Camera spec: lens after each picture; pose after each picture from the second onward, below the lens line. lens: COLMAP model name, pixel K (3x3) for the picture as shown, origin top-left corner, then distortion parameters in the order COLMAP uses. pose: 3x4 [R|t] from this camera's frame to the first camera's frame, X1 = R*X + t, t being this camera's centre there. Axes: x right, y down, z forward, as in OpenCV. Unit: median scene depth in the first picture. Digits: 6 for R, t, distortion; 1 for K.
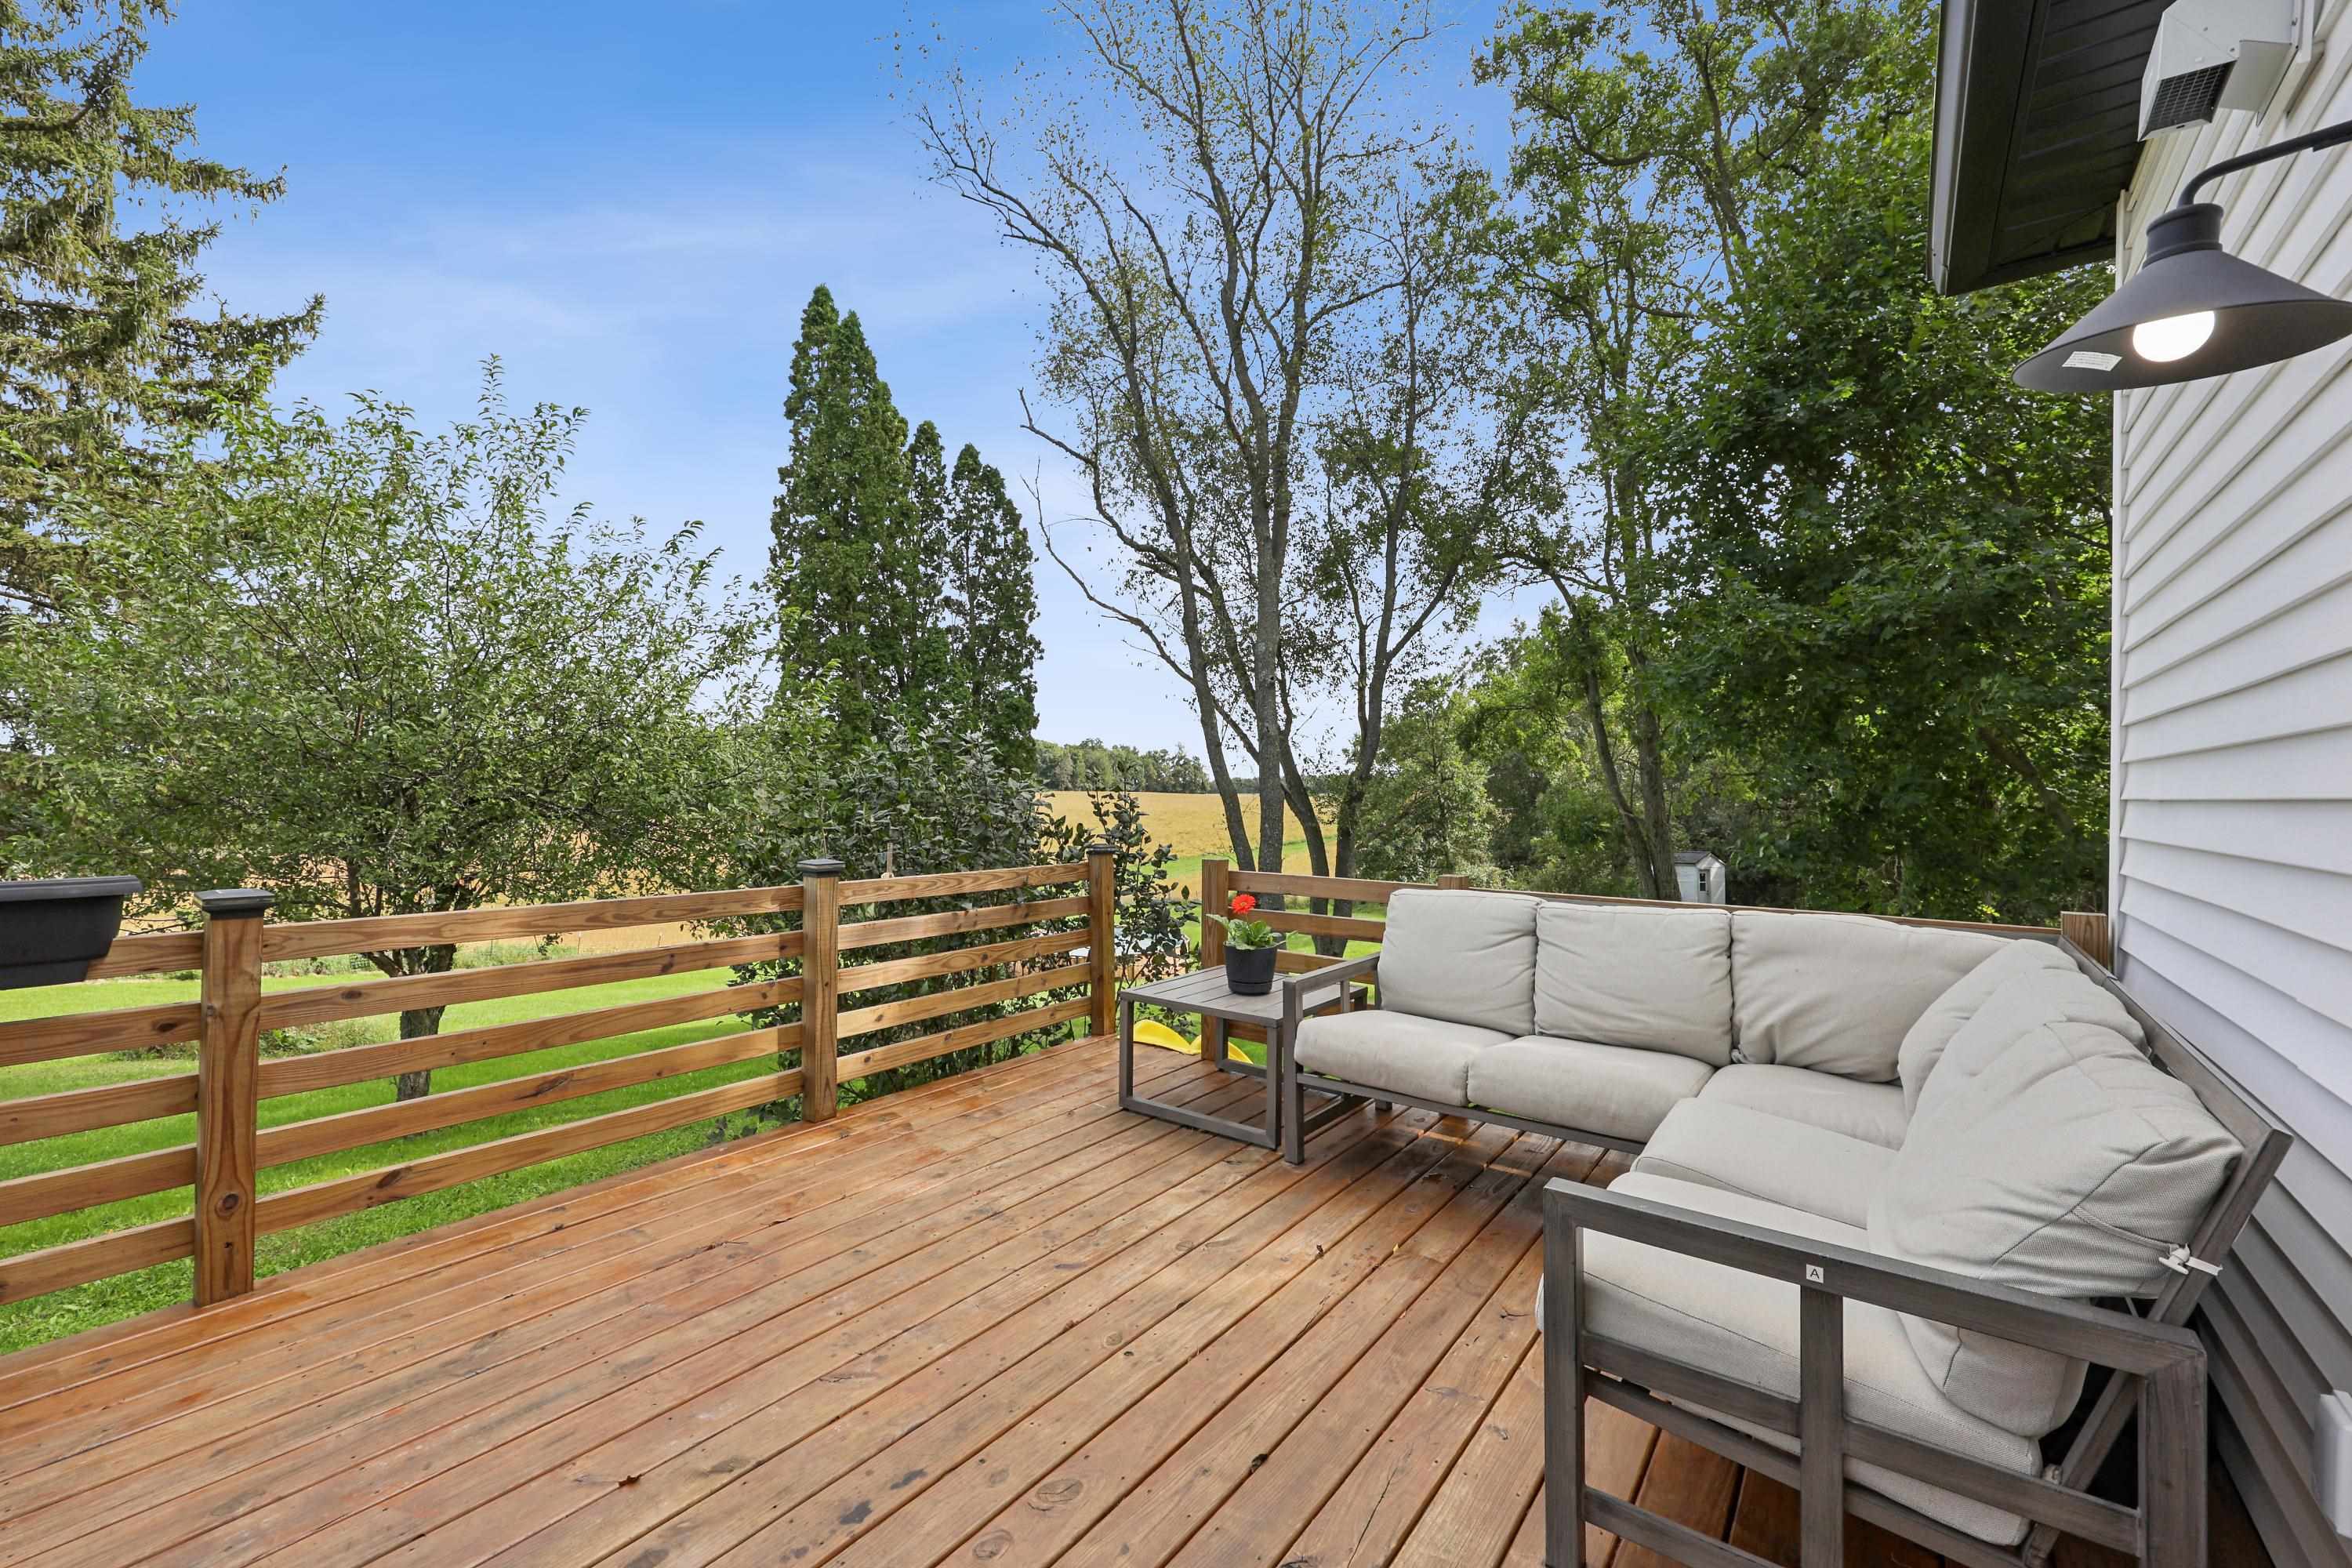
lens RADIAL K [[964.7, 0, 1164.6], [0, 964.7, 789.4], [0, 0, 1]] dist [0.000911, 0.000122]
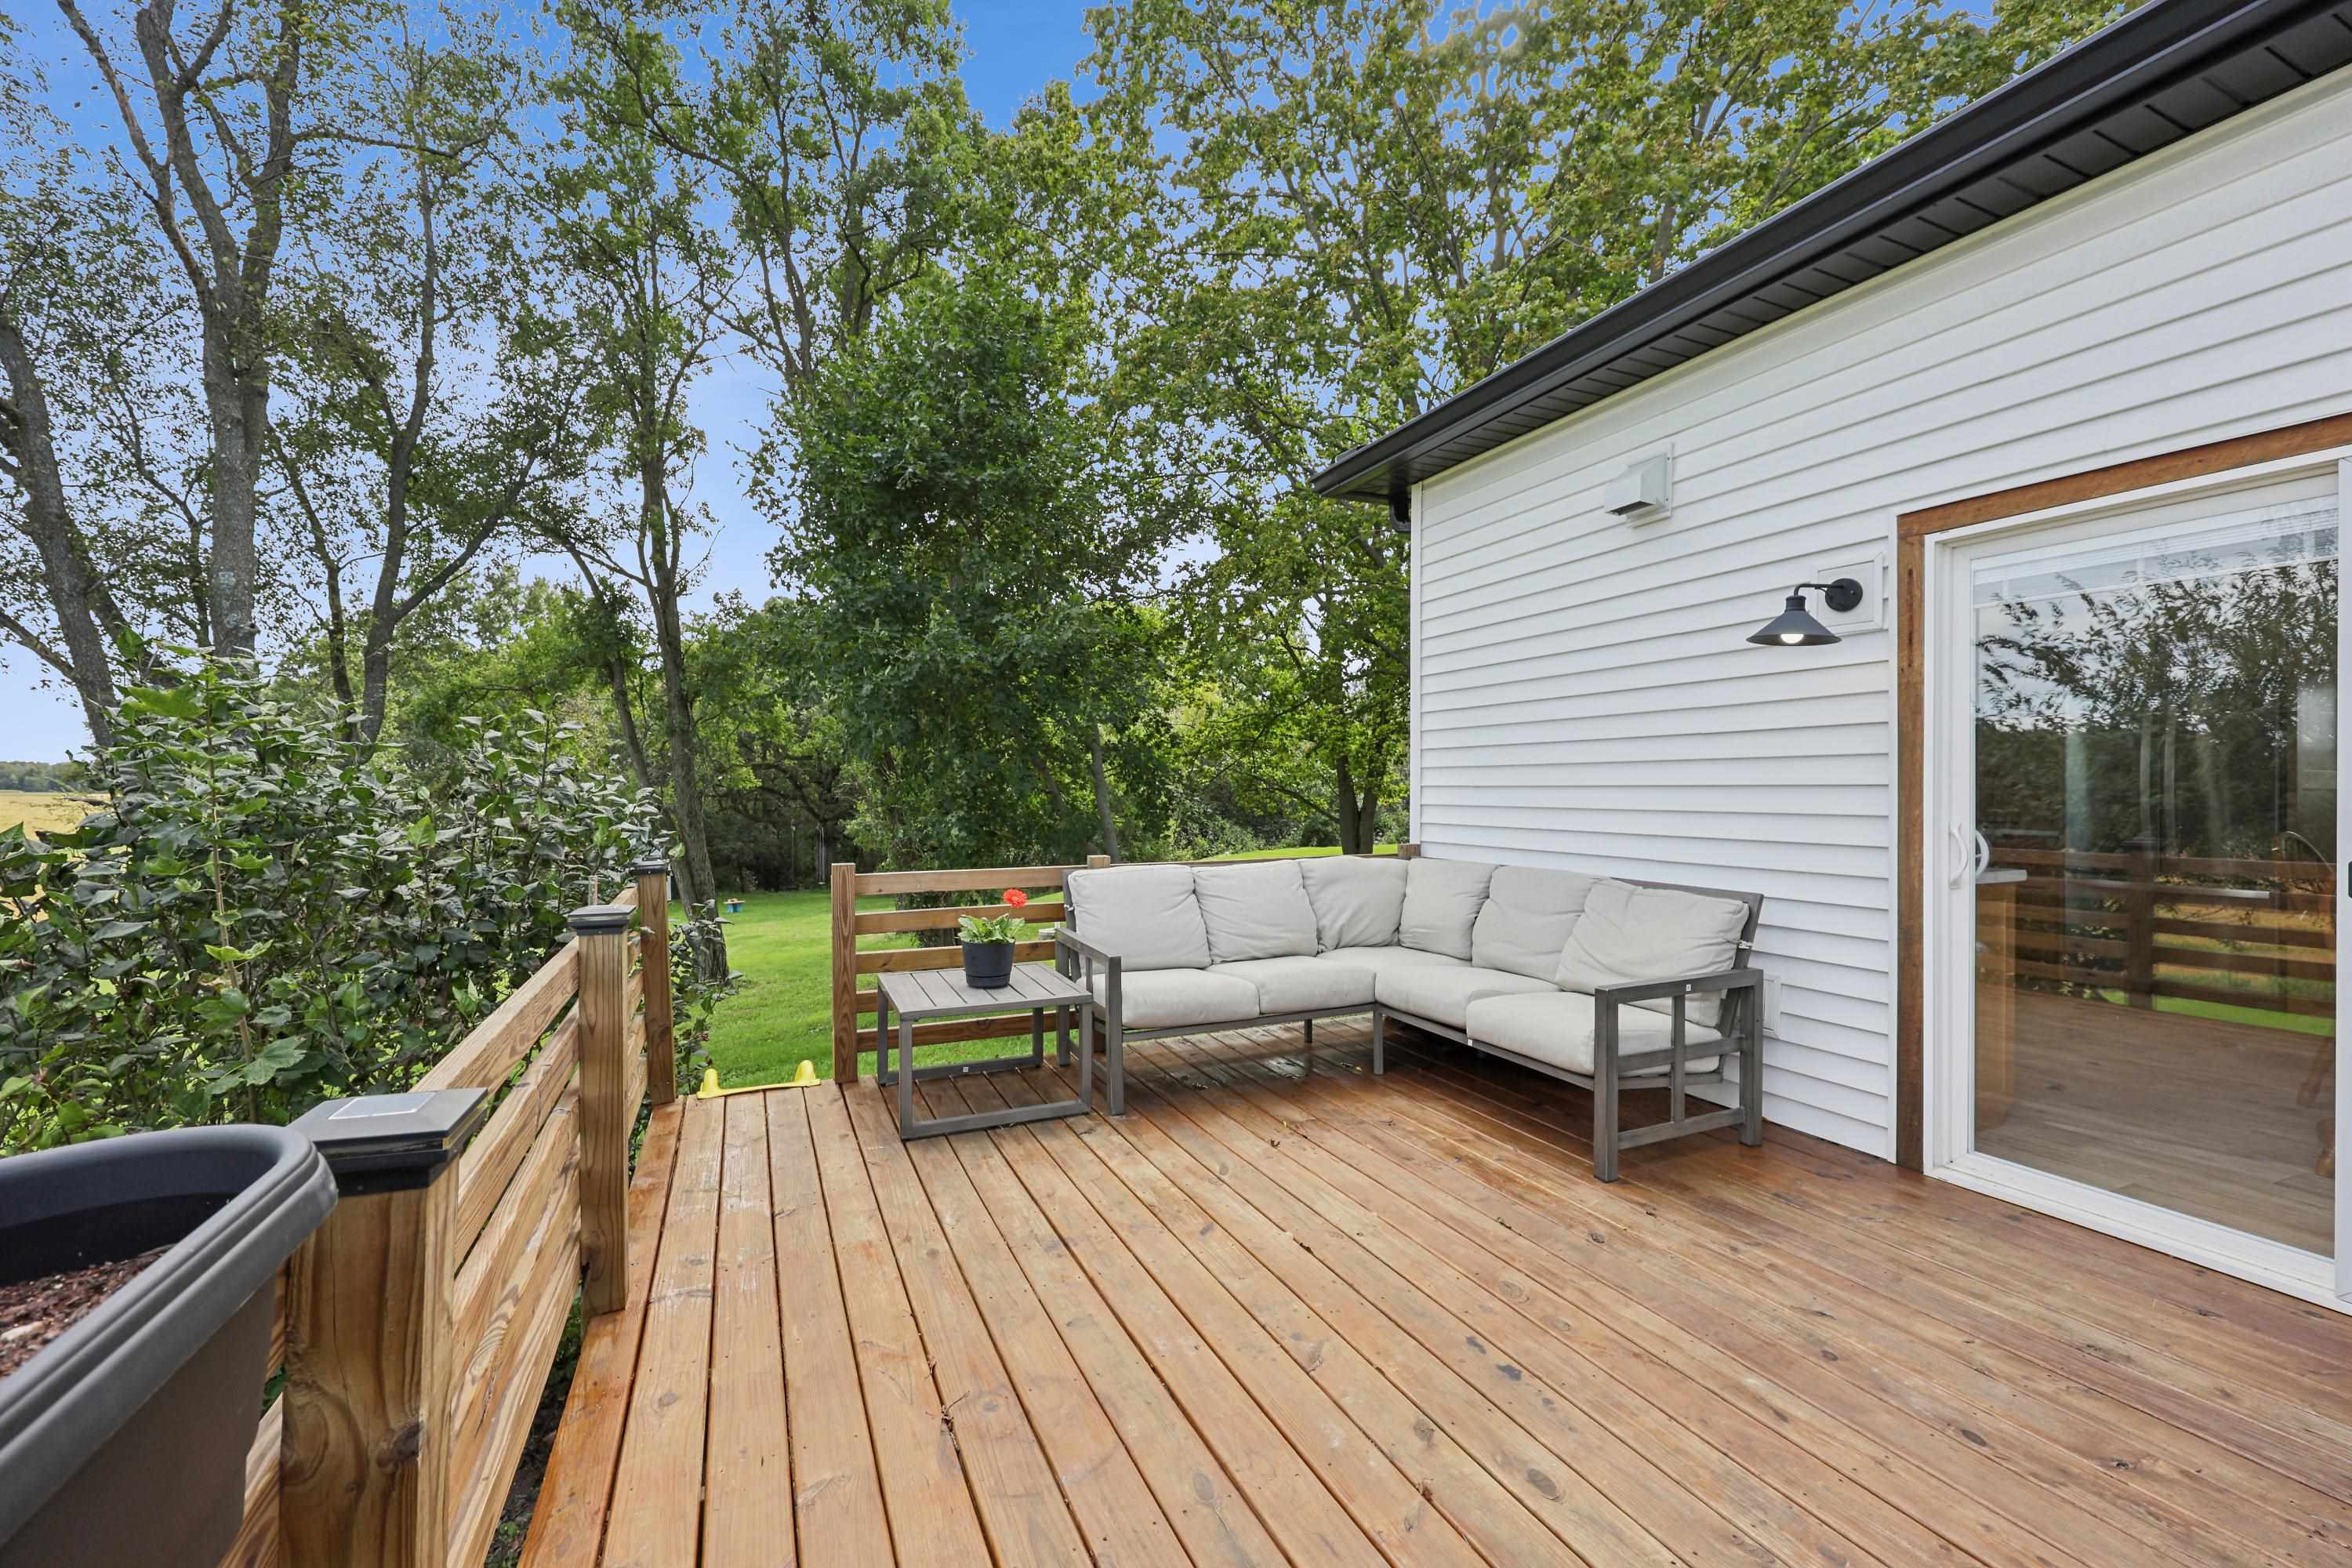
lens RADIAL K [[964.7, 0, 1161.7], [0, 964.7, 776.4], [0, 0, 1]] dist [0.000911, 0.000122]
pose [[0.487168, -0.007947, 0.873272, -0.825449], [0.009780, 0.999946, 0.003644, -0.014355], [-0.873253, 0.006766, 0.487220, 0.397110]]
